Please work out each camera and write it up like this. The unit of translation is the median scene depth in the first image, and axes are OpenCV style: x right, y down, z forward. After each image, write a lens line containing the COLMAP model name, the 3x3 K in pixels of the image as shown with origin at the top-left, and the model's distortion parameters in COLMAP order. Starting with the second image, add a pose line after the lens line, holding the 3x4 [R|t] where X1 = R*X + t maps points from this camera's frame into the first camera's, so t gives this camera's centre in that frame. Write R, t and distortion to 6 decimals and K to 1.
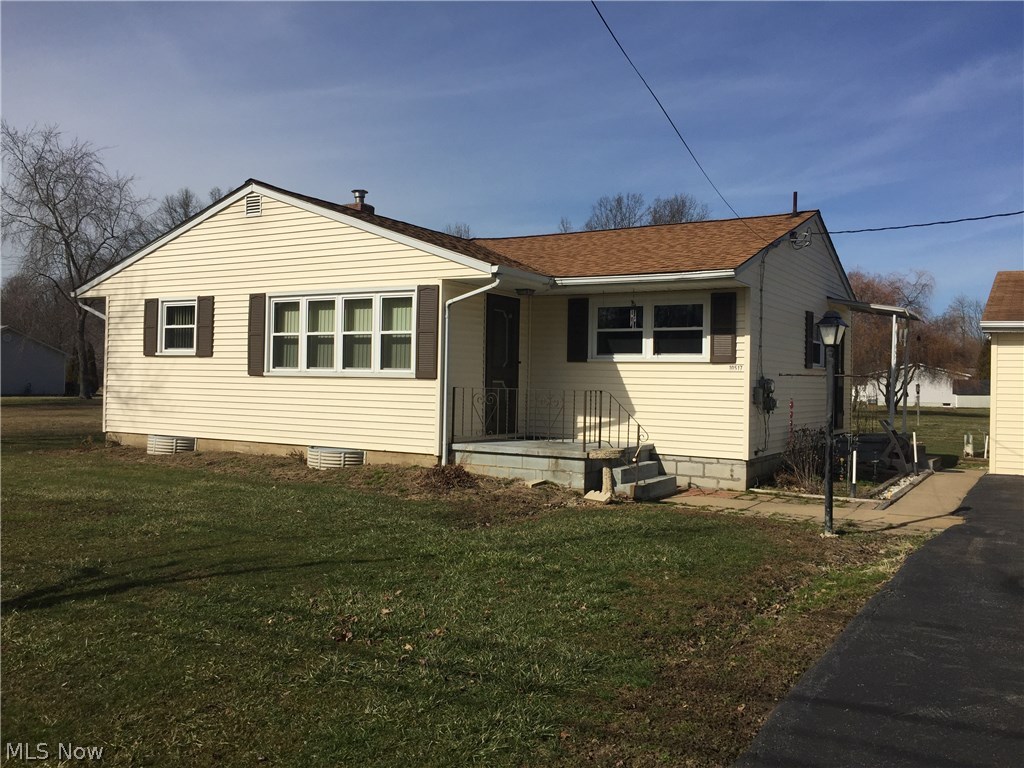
lens RADIAL K [[875.3, 0, 490.7], [0, 875.3, 365.3], [0, 0, 1]] dist [0.078156, -0.114332]
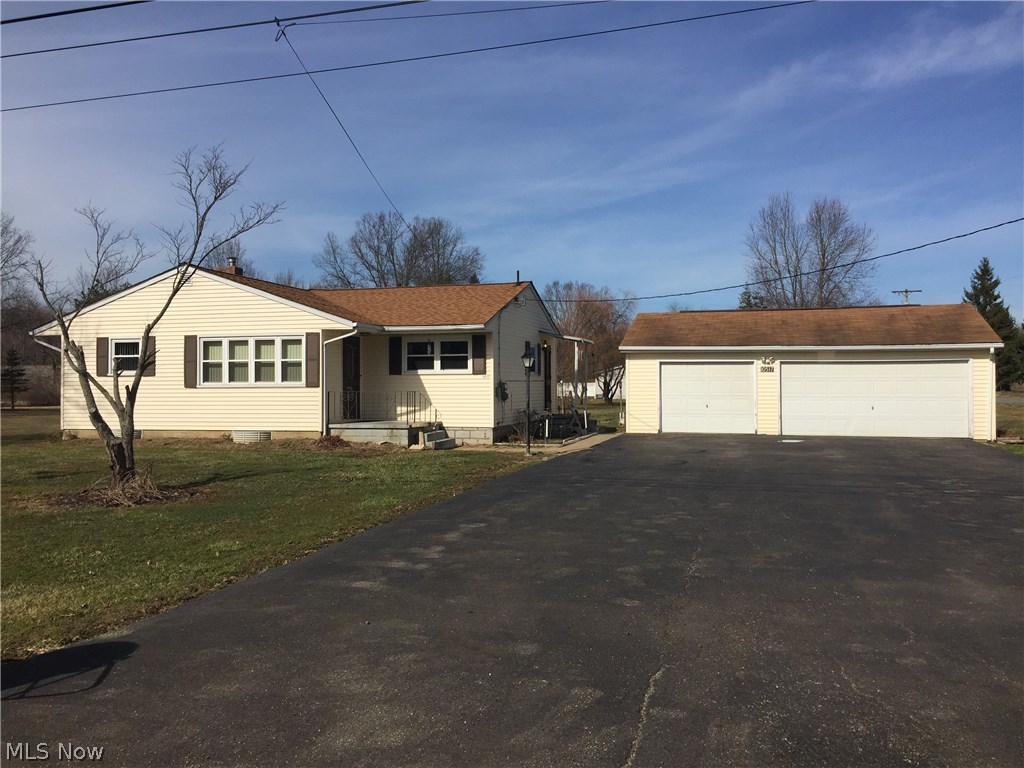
lens RADIAL K [[875.3, 0, 511.3], [0, 875.3, 384.4], [0, 0, 1]] dist [0.078156, -0.114332]
pose [[0.955929, -0.023694, 0.292642, -0.188566], [0.018289, 0.999608, 0.021193, -0.017732], [-0.293029, -0.014907, 0.955987, -0.697103]]
